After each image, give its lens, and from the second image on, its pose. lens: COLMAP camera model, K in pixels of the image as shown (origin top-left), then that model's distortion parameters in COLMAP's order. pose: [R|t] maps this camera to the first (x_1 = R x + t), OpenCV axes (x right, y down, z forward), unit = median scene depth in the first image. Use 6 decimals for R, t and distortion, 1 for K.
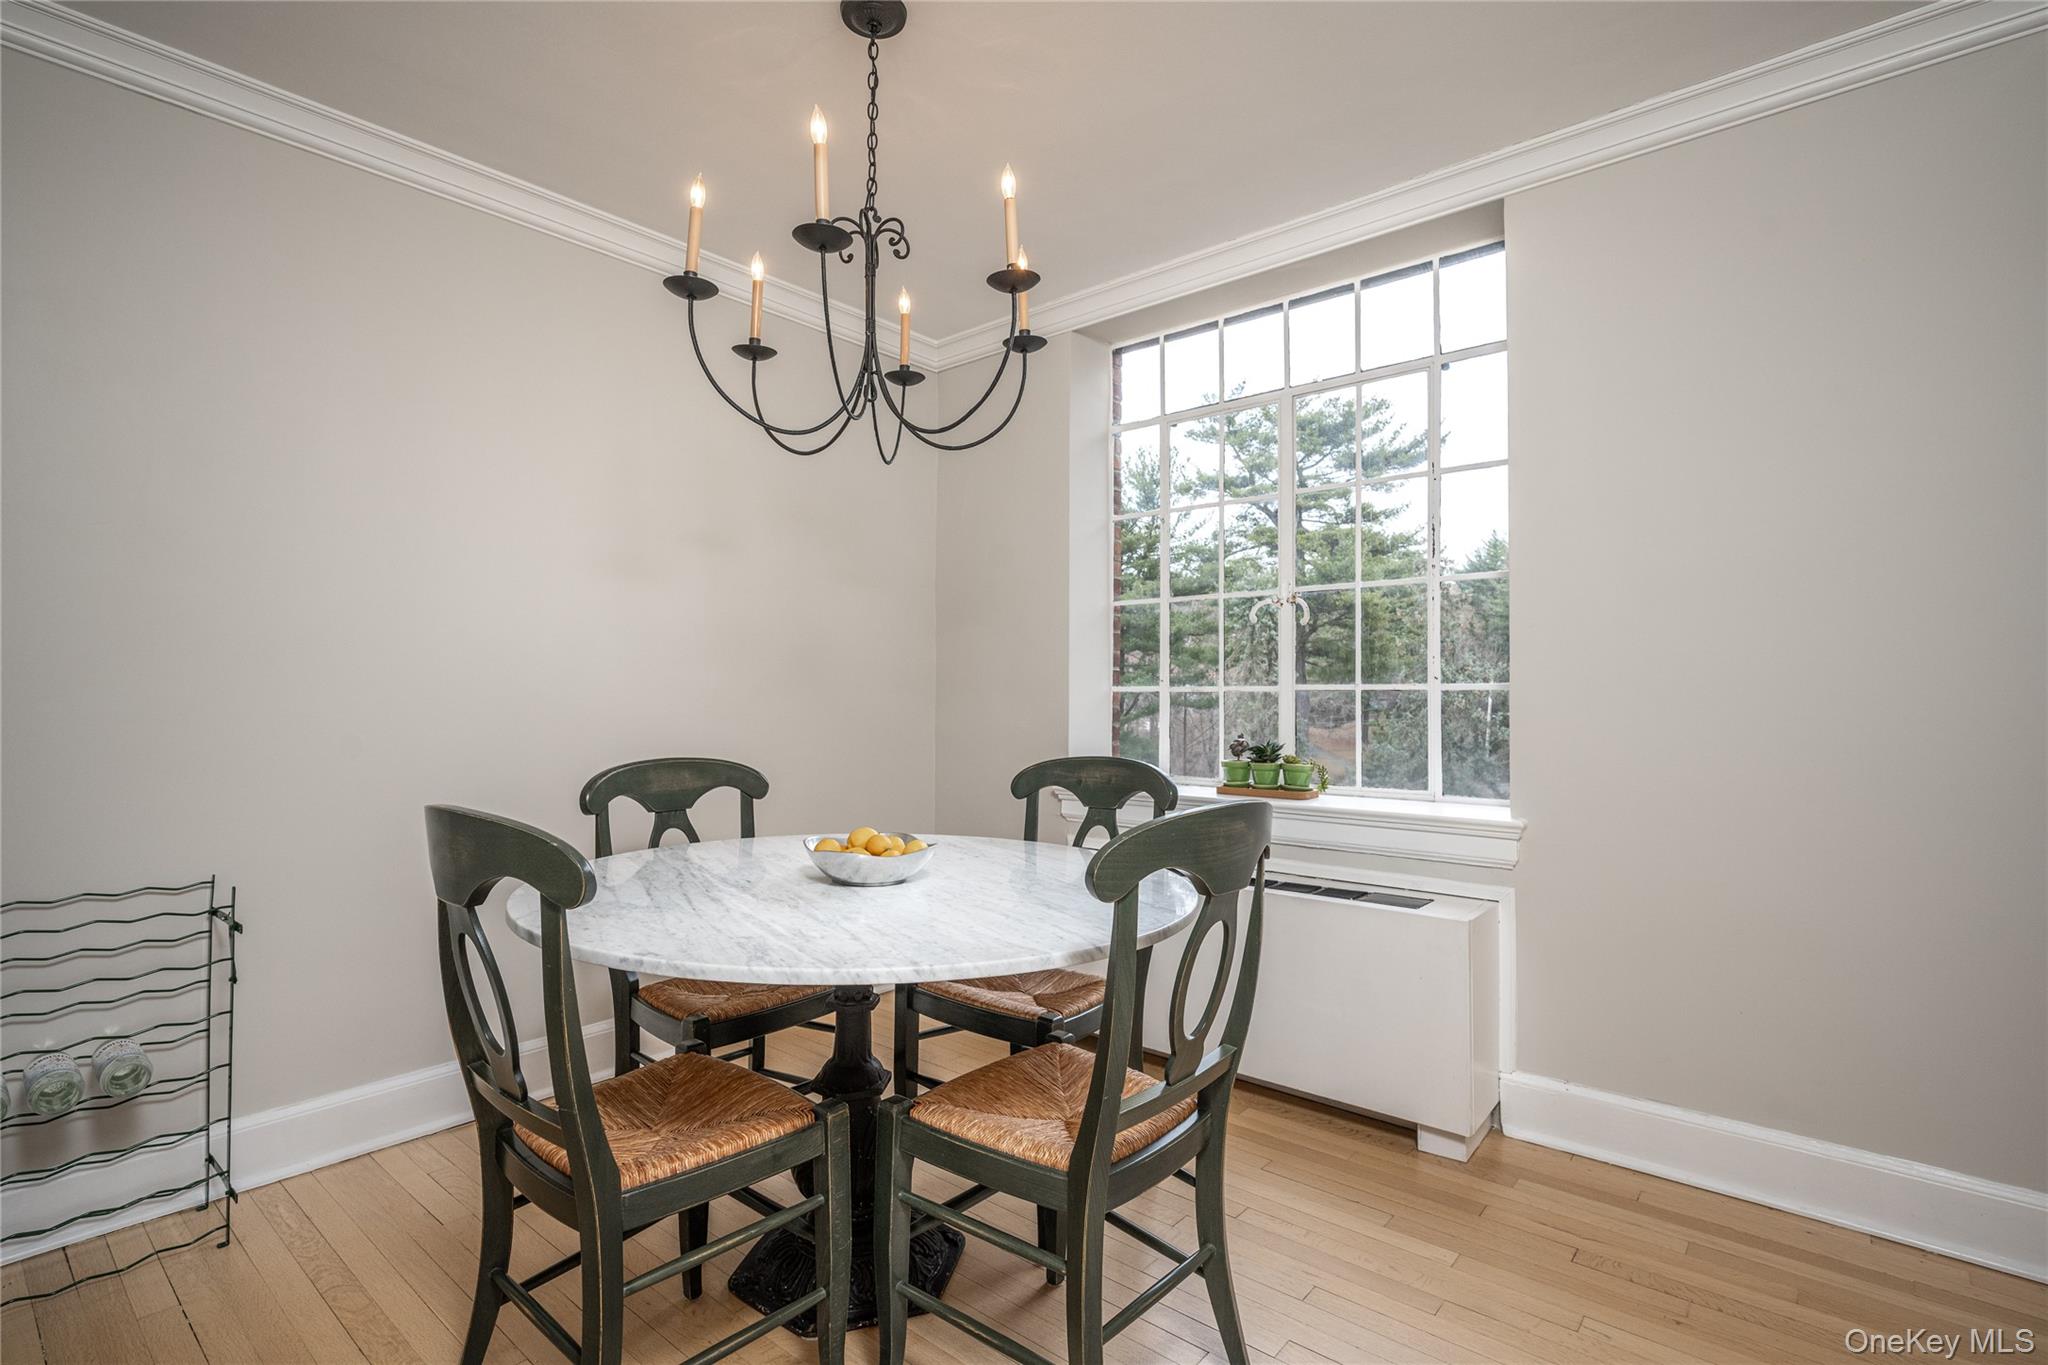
lens RADIAL K [[963.5, 0, 1024.0], [0, 963.5, 682.5], [0, 0, 1]] dist [-0.012719, 0.000101]
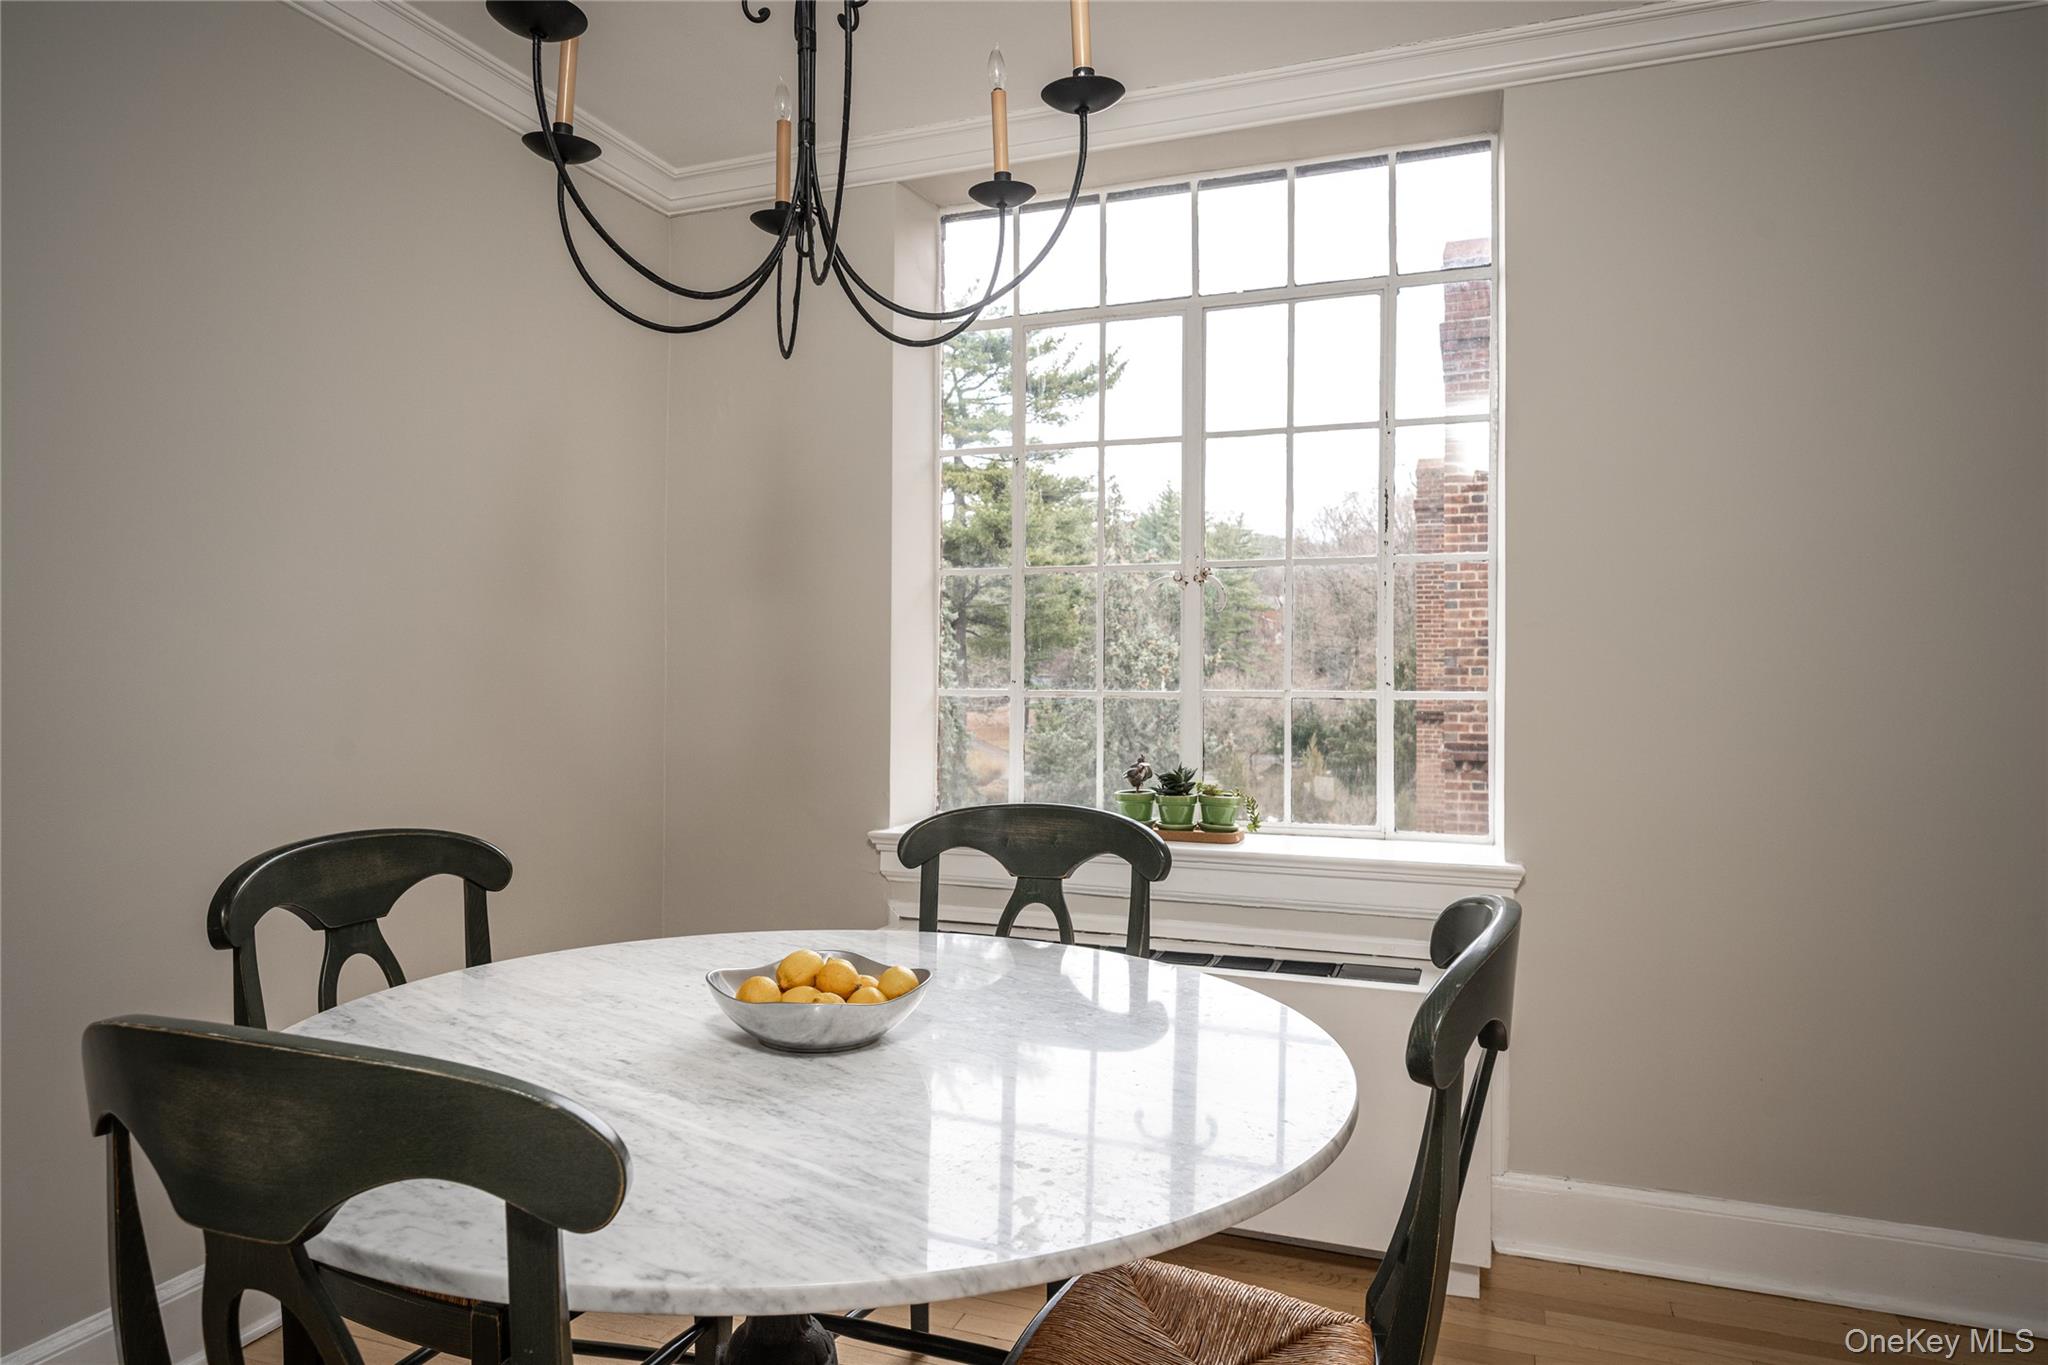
lens RADIAL K [[1238.7, 0, 1026.1], [0, 1238.7, 677.7], [0, 0, 1]] dist [-0.003405, -0.002212]
pose [[0.941289, 0.000372, 0.337601, -0.195371], [-0.006821, 0.999816, 0.017918, -0.025757], [-0.337532, -0.019169, 0.941119, 0.135258]]
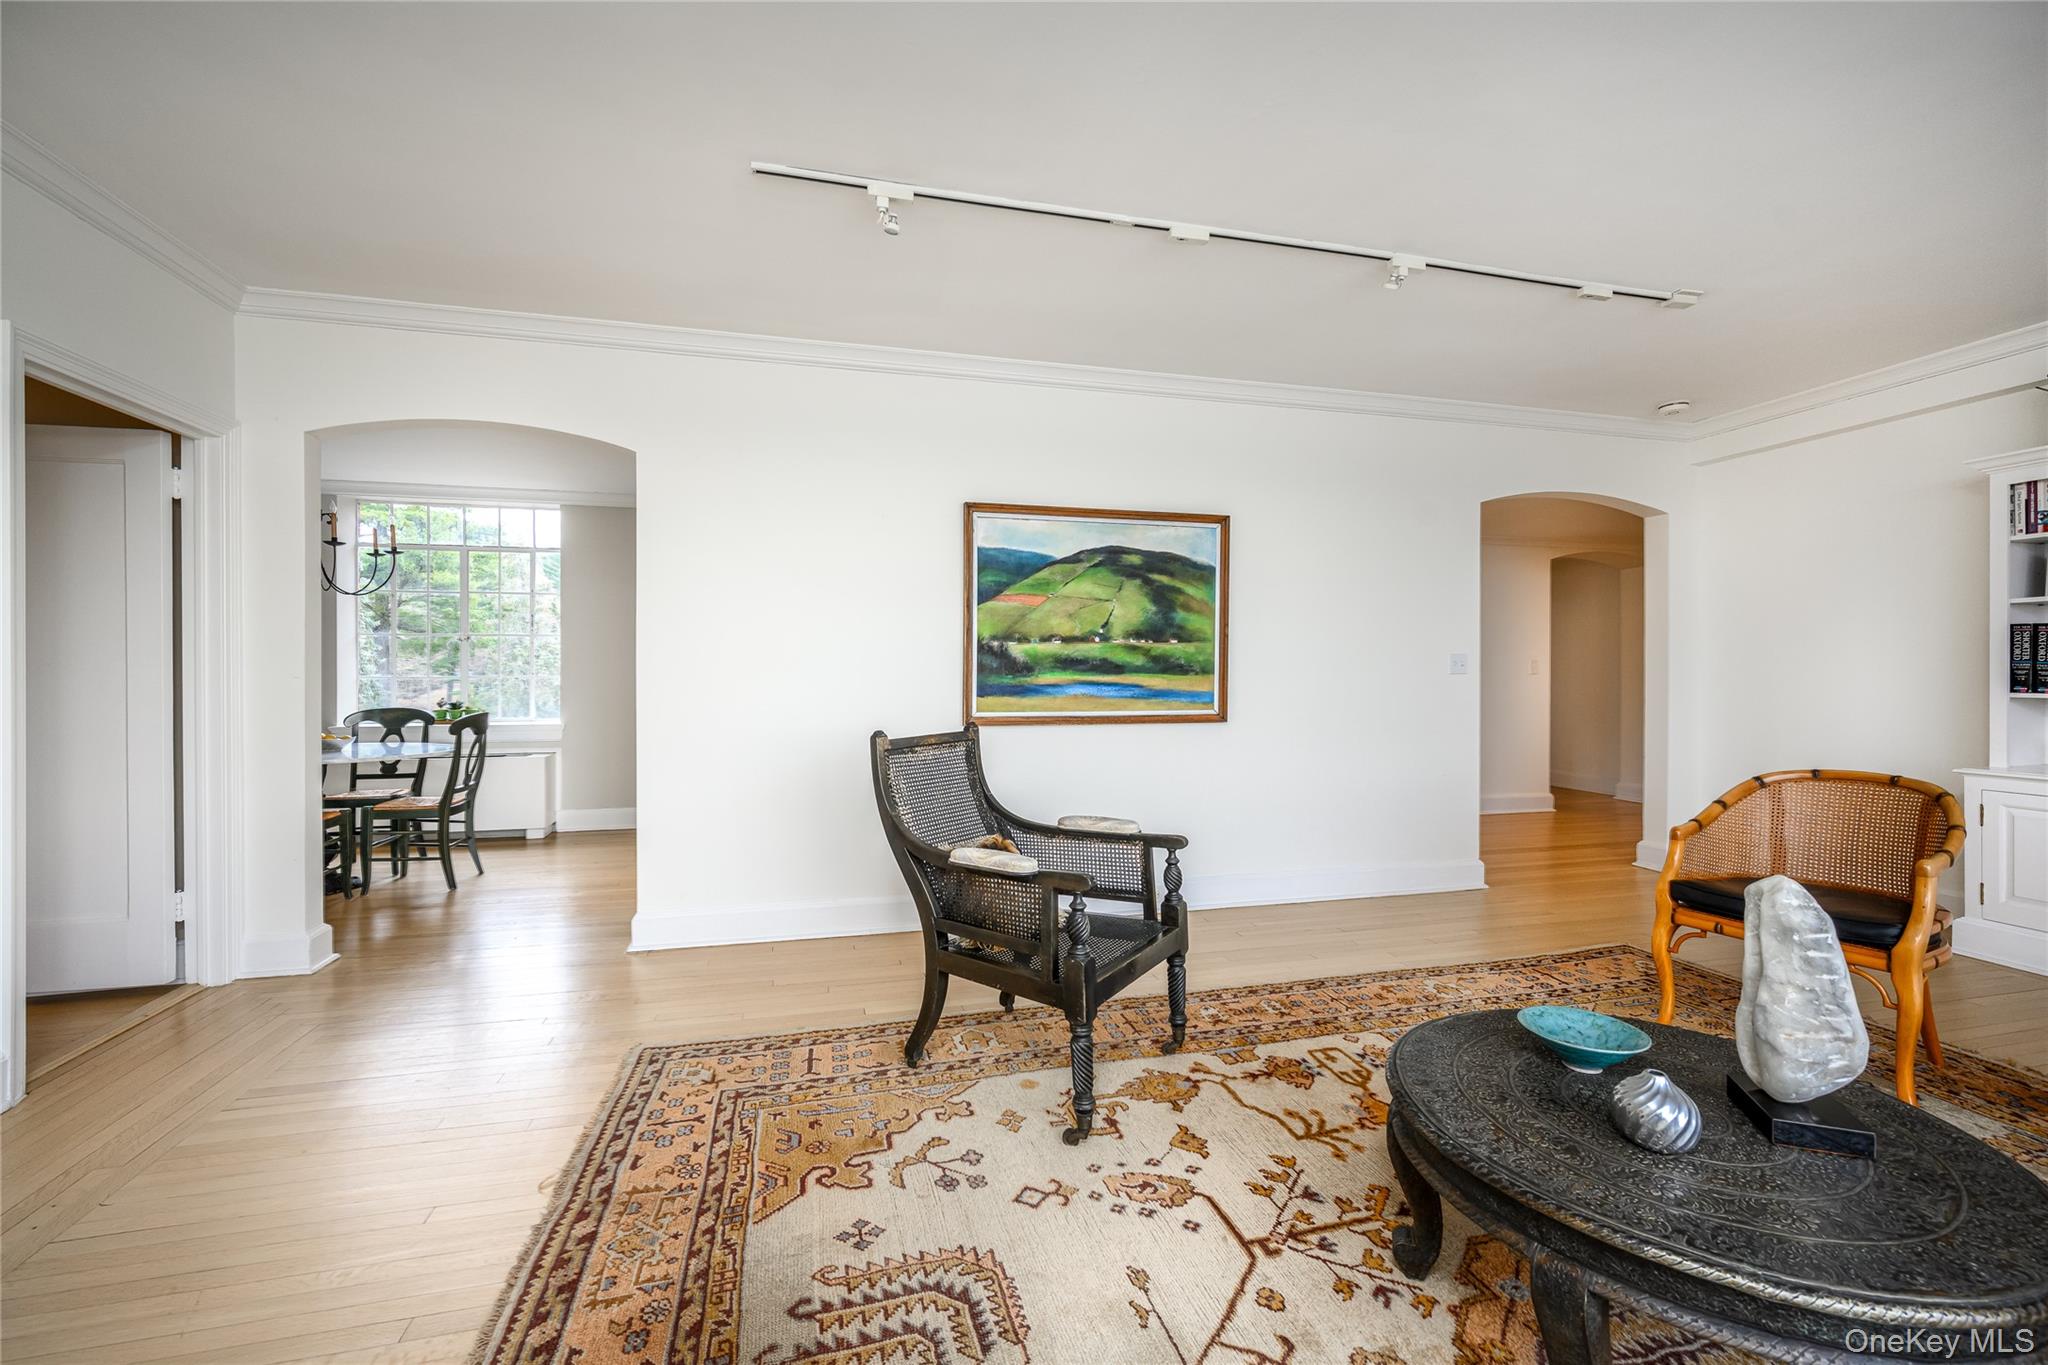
lens RADIAL K [[830.8, 0, 1005.0], [0, 830.8, 673.2], [0, 0, 1]] dist [-0.000800, 0.000439]
pose [[0.595783, -0.005704, 0.803125, -0.607575], [-0.012588, 0.999786, 0.016439, -0.060144], [-0.803047, -0.019903, 0.595584, -1.348376]]
